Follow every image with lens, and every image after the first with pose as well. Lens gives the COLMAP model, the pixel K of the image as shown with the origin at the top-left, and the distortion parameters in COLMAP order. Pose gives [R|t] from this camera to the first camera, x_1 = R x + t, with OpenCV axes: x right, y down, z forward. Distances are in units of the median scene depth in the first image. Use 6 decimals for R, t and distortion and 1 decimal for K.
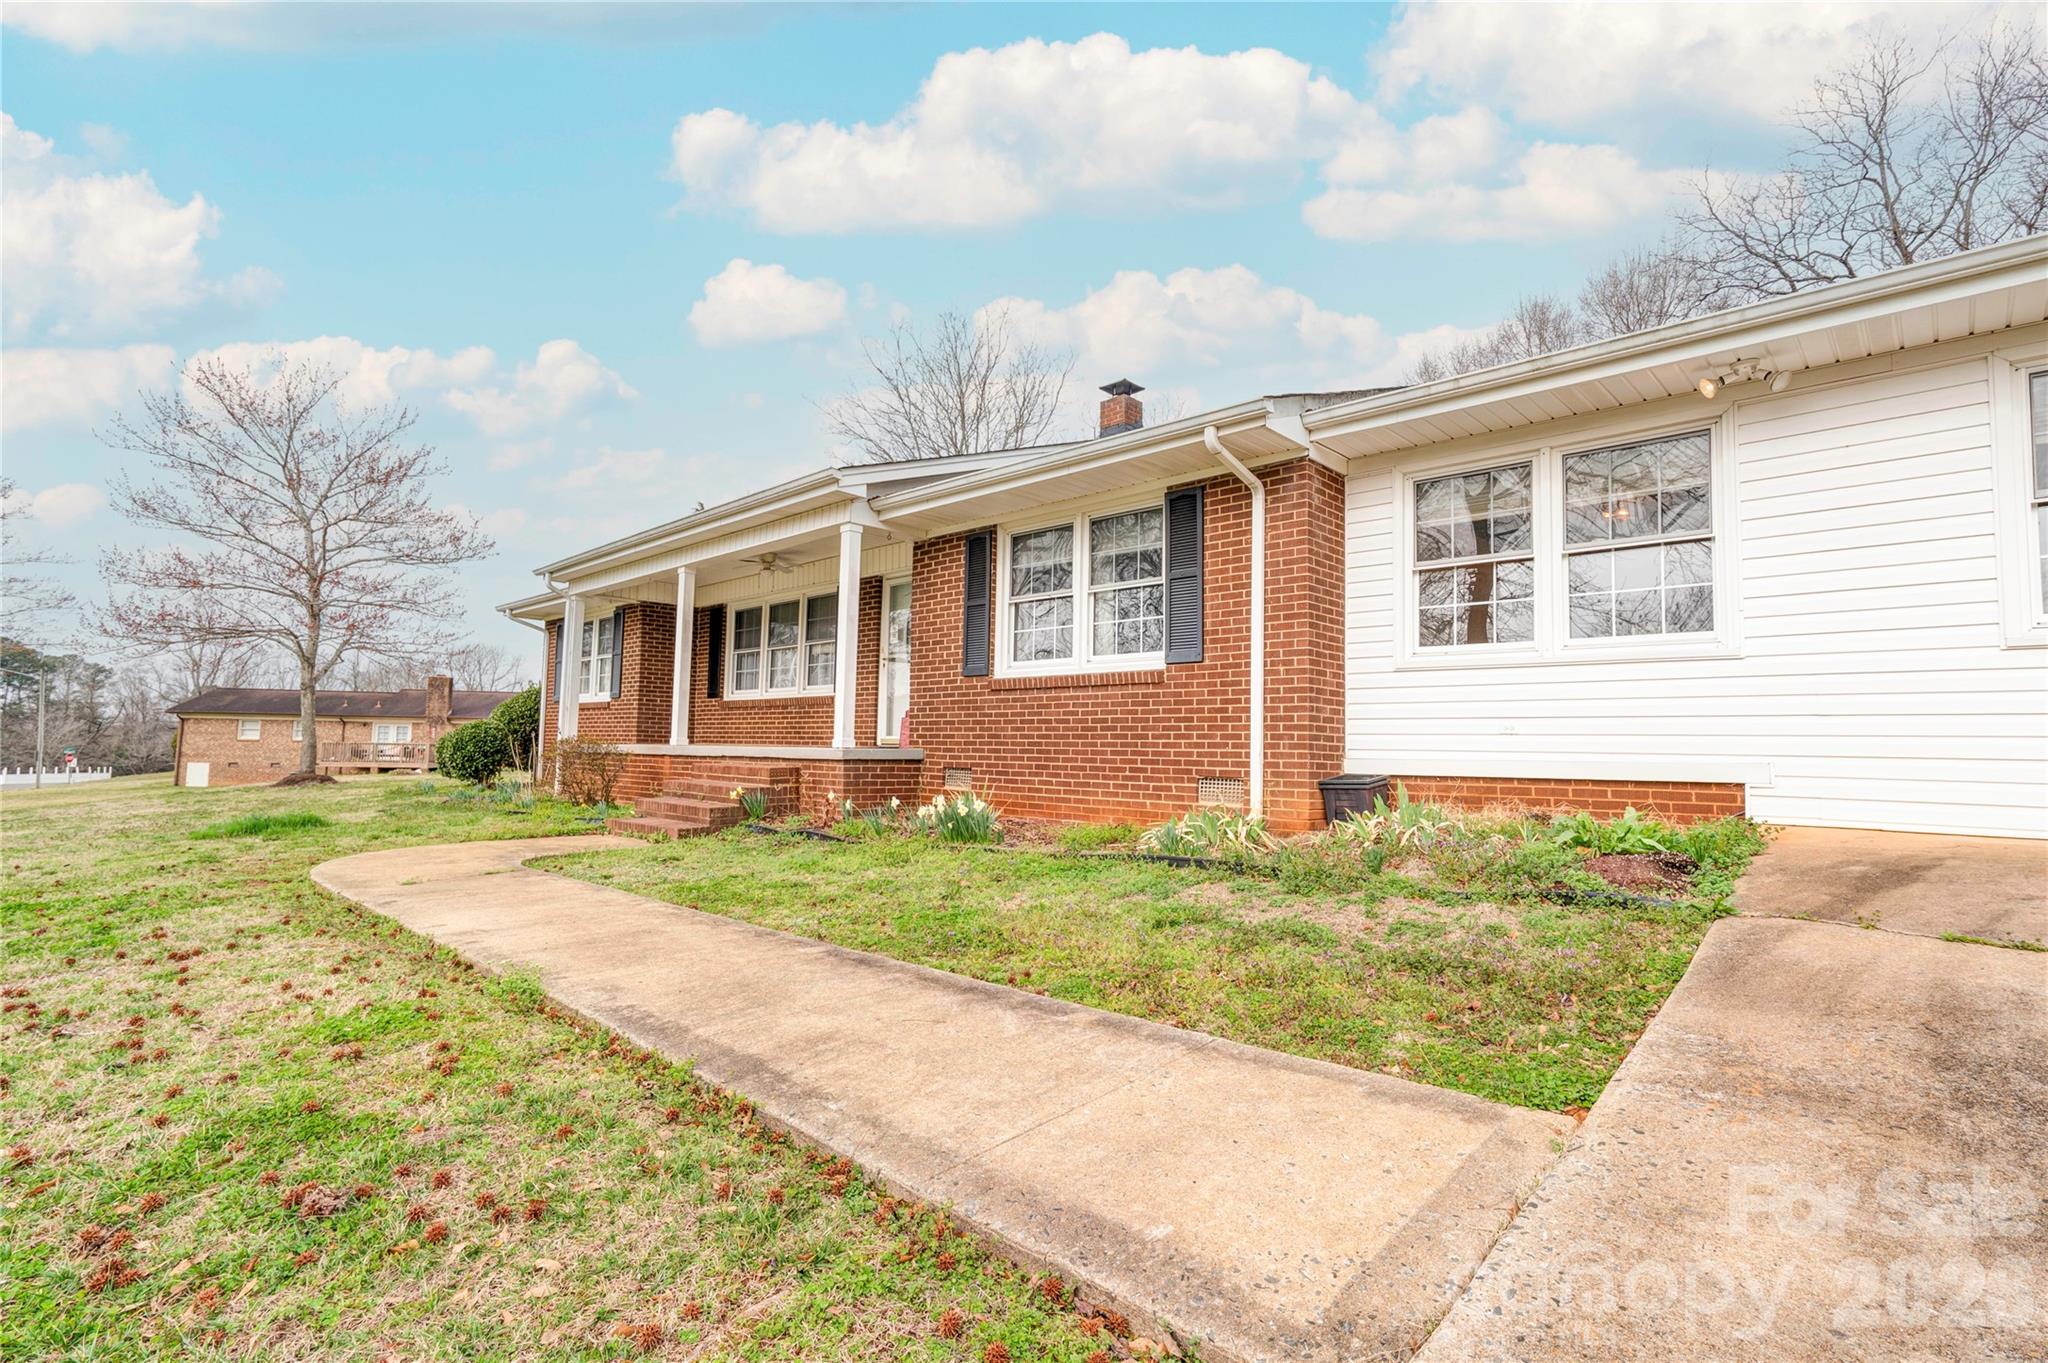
lens RADIAL K [[931.7, 0, 1015.5], [0, 931.7, 688.7], [0, 0, 1]] dist [-0.002776, -0.000006]
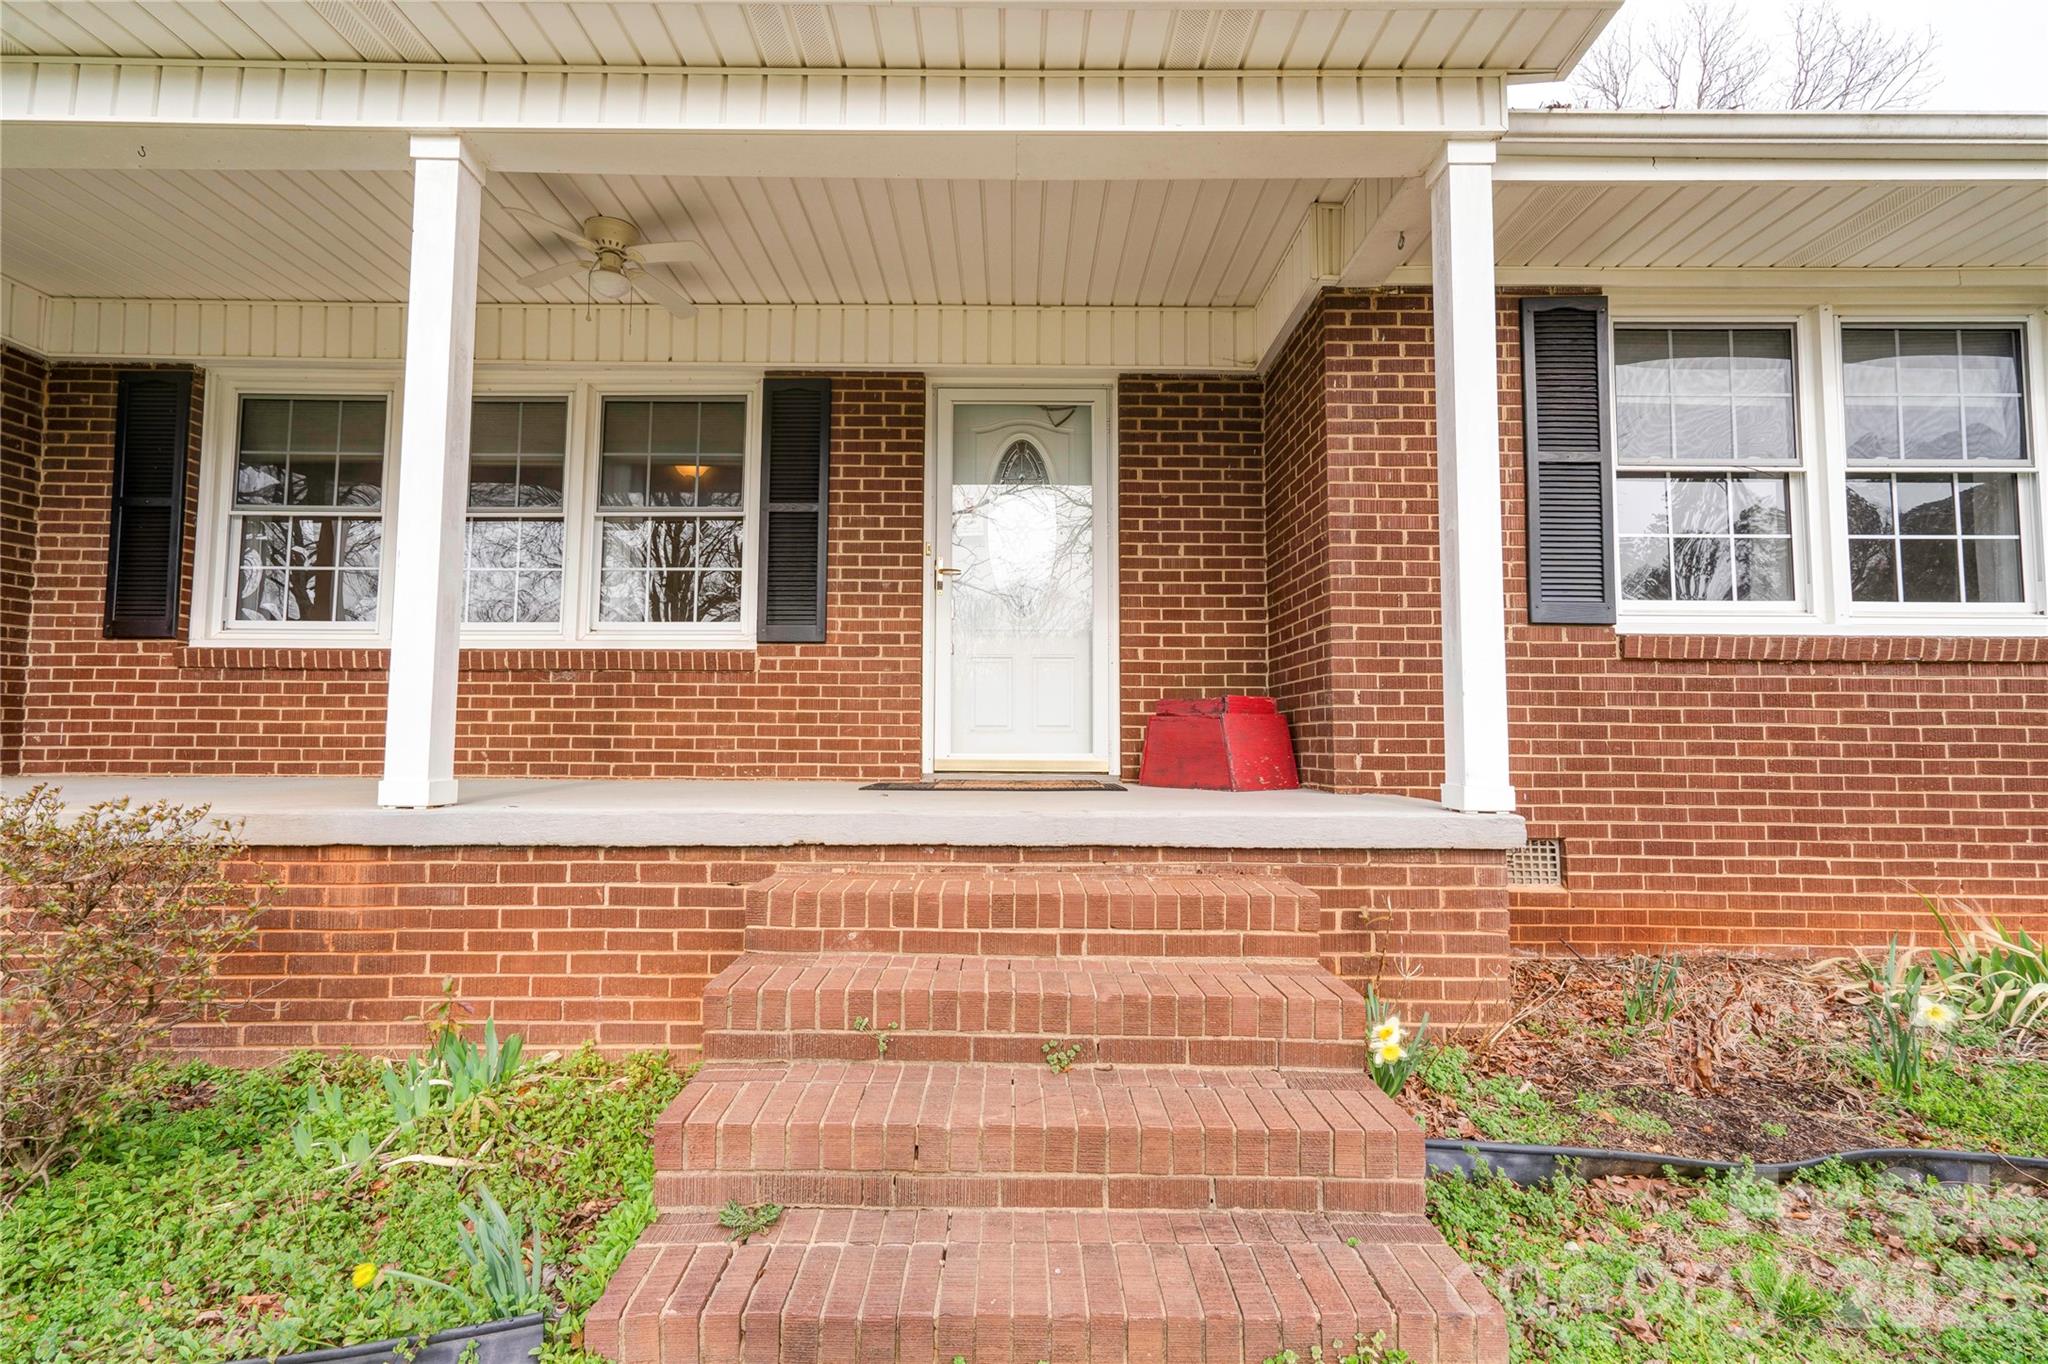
lens RADIAL K [[1018.9, 0, 1024.0], [0, 1018.9, 682.0], [0, 0, 1]] dist [0.000599, 0.000683]
pose [[0.726113, 0.048402, 0.685869, -0.592164], [-0.042317, 0.998774, -0.025684, 0.038756], [-0.686271, -0.010375, 0.727271, 0.896314]]
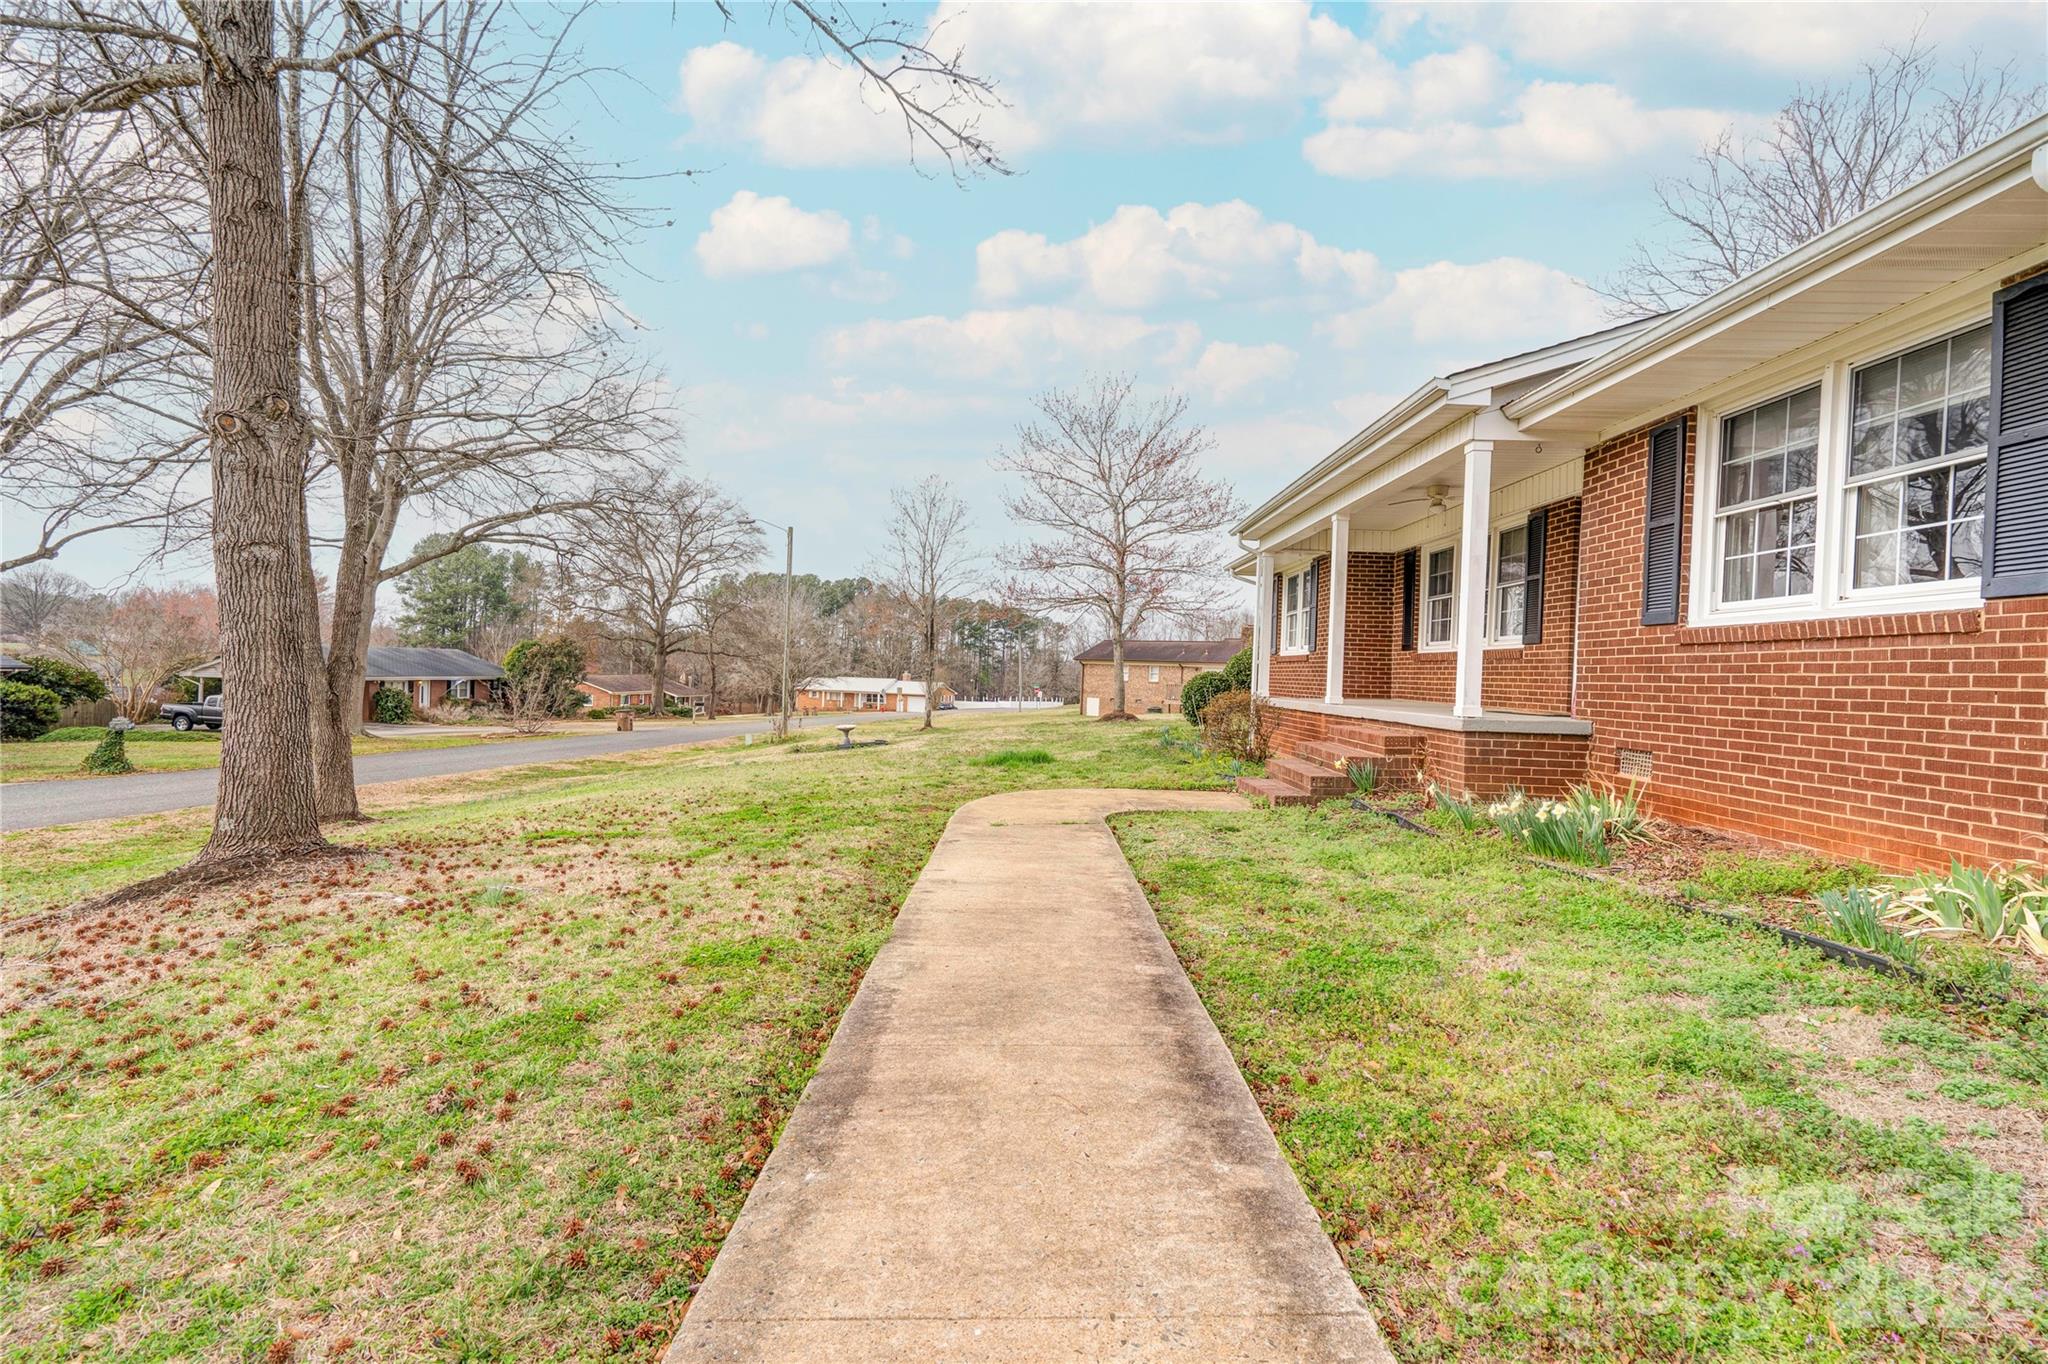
lens RADIAL K [[940.4, 0, 1024.0], [0, 940.4, 682.0], [0, 0, 1]] dist [-0.008924, 0.012954]
pose [[0.687726, 0.013769, -0.725840, 0.158815], [0.024950, 0.998781, 0.042586, -0.013640], [0.725542, -0.047397, 0.686544, 0.153298]]
